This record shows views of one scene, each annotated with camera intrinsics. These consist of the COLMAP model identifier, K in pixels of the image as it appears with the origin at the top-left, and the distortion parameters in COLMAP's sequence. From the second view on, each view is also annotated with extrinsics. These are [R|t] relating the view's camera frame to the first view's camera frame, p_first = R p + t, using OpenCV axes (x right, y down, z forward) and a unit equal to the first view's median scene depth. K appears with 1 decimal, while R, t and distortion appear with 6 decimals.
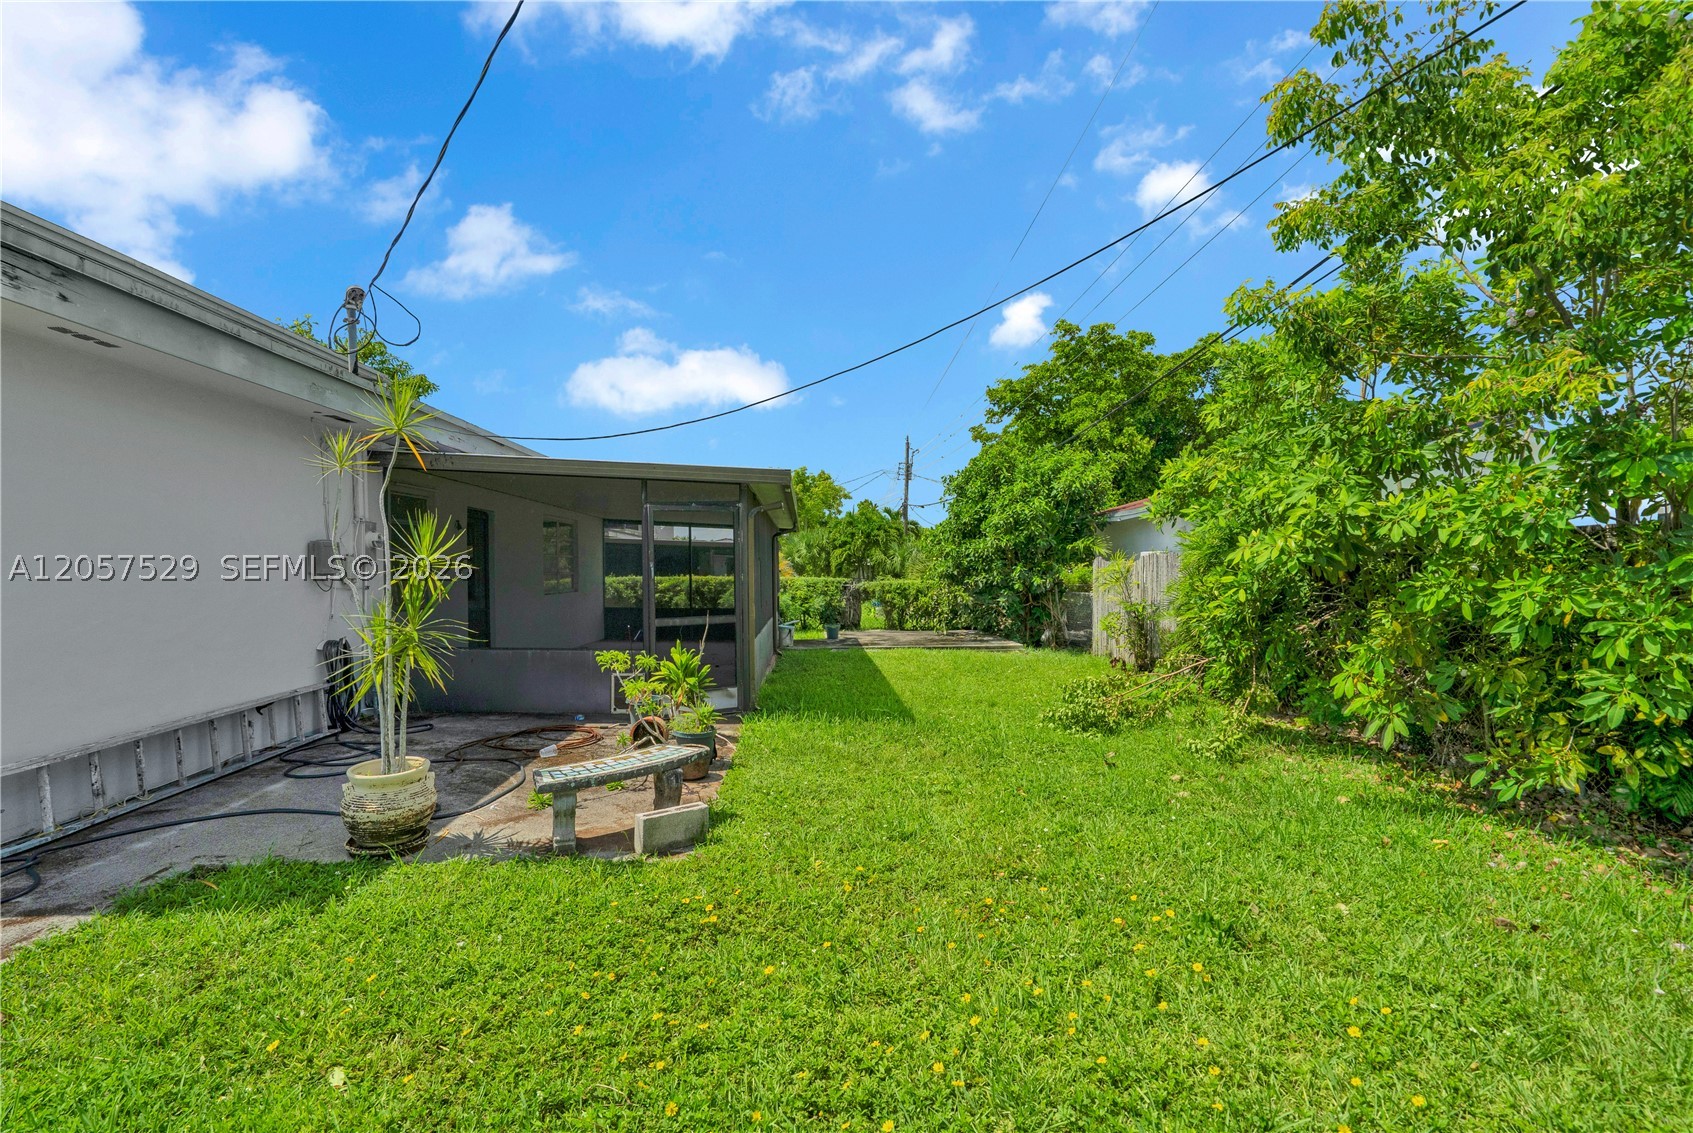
lens RADIAL K [[789.2, 0, 841.3], [0, 789.2, 573.9], [0, 0, 1]] dist [-0.001805, 0.000164]
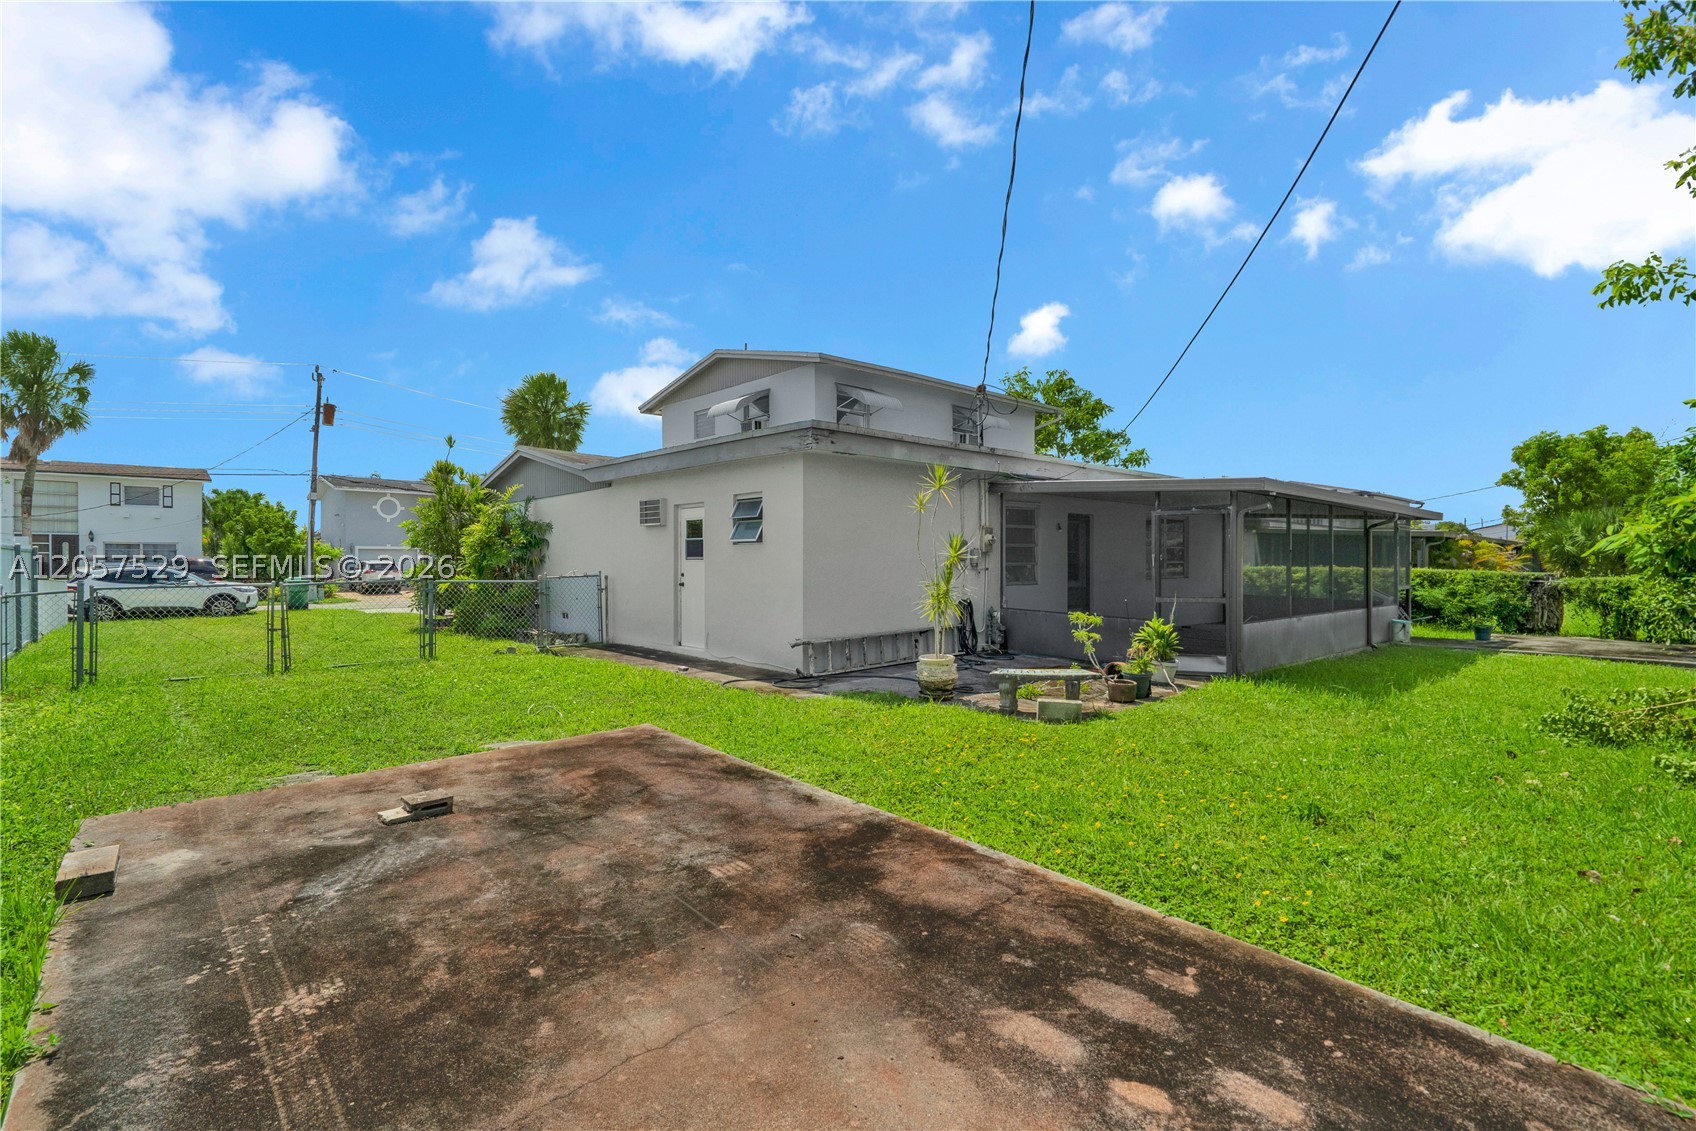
lens RADIAL K [[790.6, 0, 849.1], [0, 790.6, 573.9], [0, 0, 1]] dist [-0.001805, 0.000164]
pose [[0.648421, 0.025146, -0.760867, 0.421723], [-0.013462, 0.999677, 0.021566, -0.003567], [0.761163, -0.003741, 0.648550, -0.246882]]
